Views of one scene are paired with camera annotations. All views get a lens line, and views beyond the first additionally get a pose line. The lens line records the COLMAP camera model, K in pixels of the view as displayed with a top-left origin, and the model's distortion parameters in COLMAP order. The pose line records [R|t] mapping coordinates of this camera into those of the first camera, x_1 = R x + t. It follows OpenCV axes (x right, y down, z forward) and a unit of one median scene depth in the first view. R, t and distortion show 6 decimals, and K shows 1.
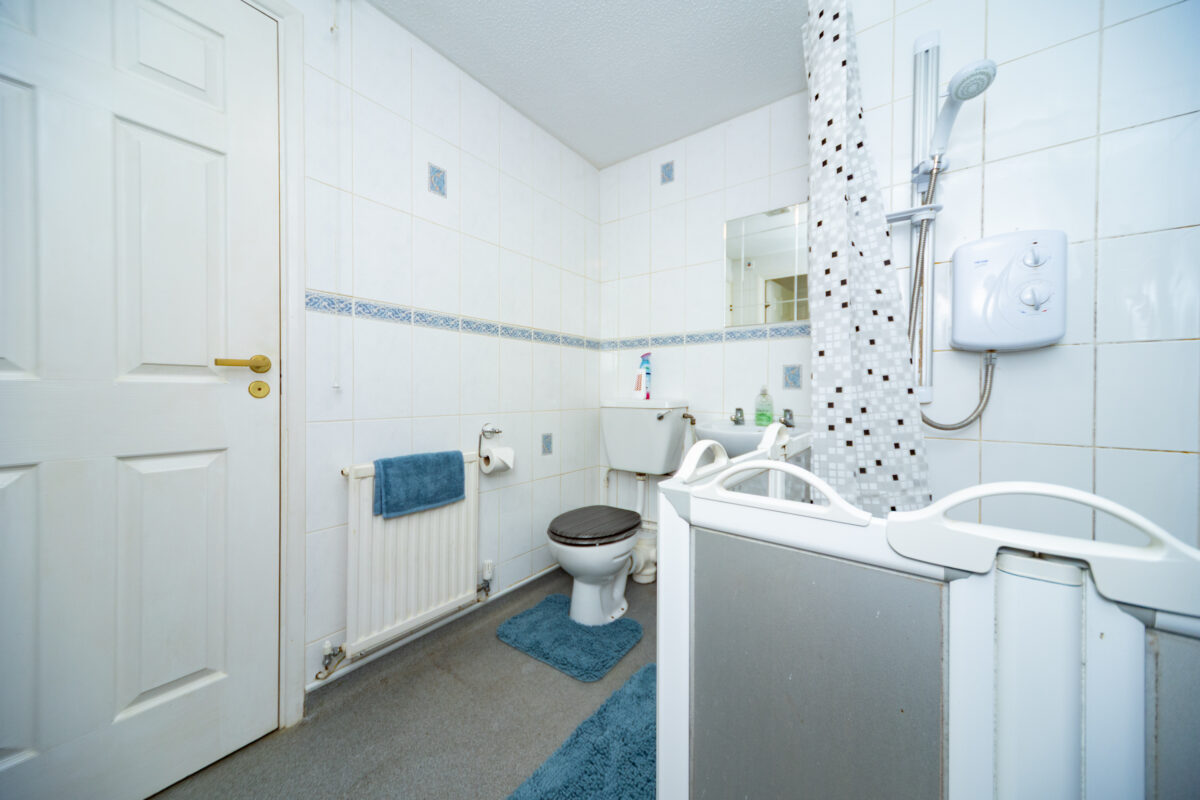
lens RADIAL K [[416.3, 0, 601.0], [0, 416.3, 395.1], [0, 0, 1]] dist [0.009653, 0.000299]
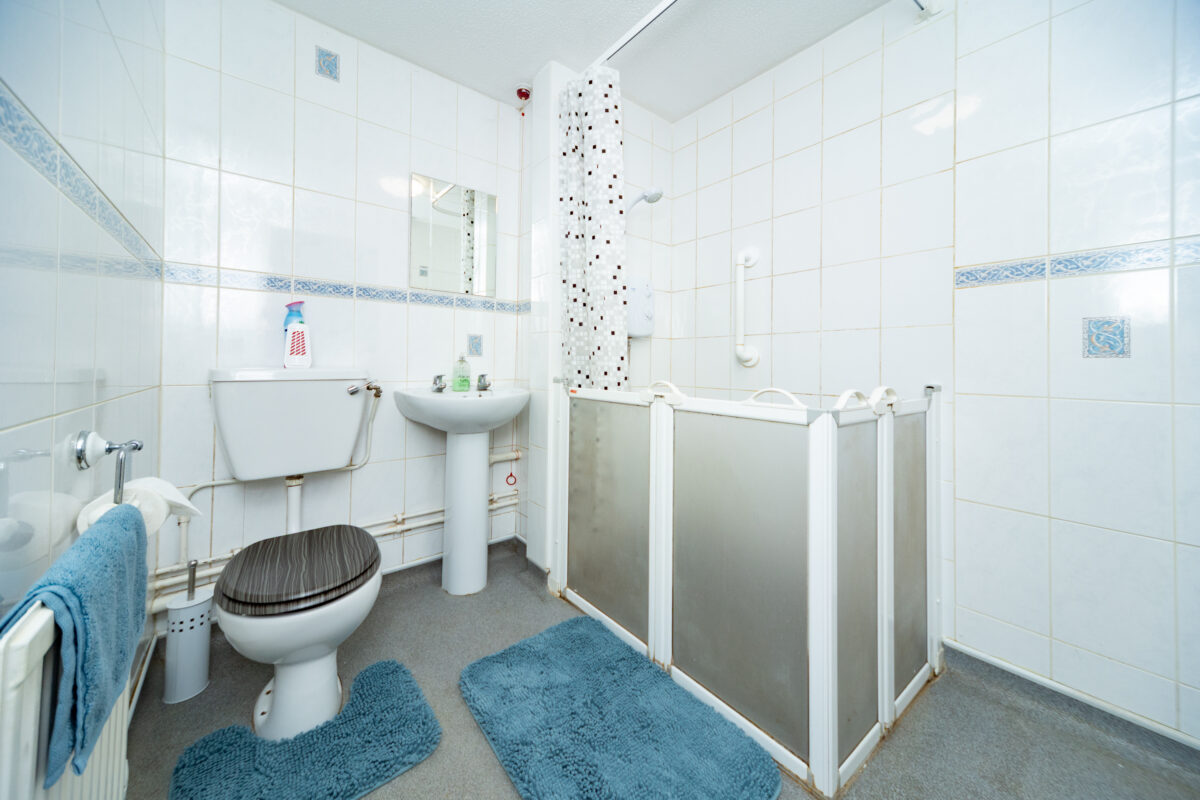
lens RADIAL K [[416.3, 0, 592.8], [0, 416.3, 359.5], [0, 0, 1]] dist [0.009653, 0.000299]
pose [[0.262451, 0.005932, 0.964927, -0.485930], [-0.000934, 0.999982, -0.005893, 0.000016], [-0.964945, 0.000645, 0.262452, 0.382050]]
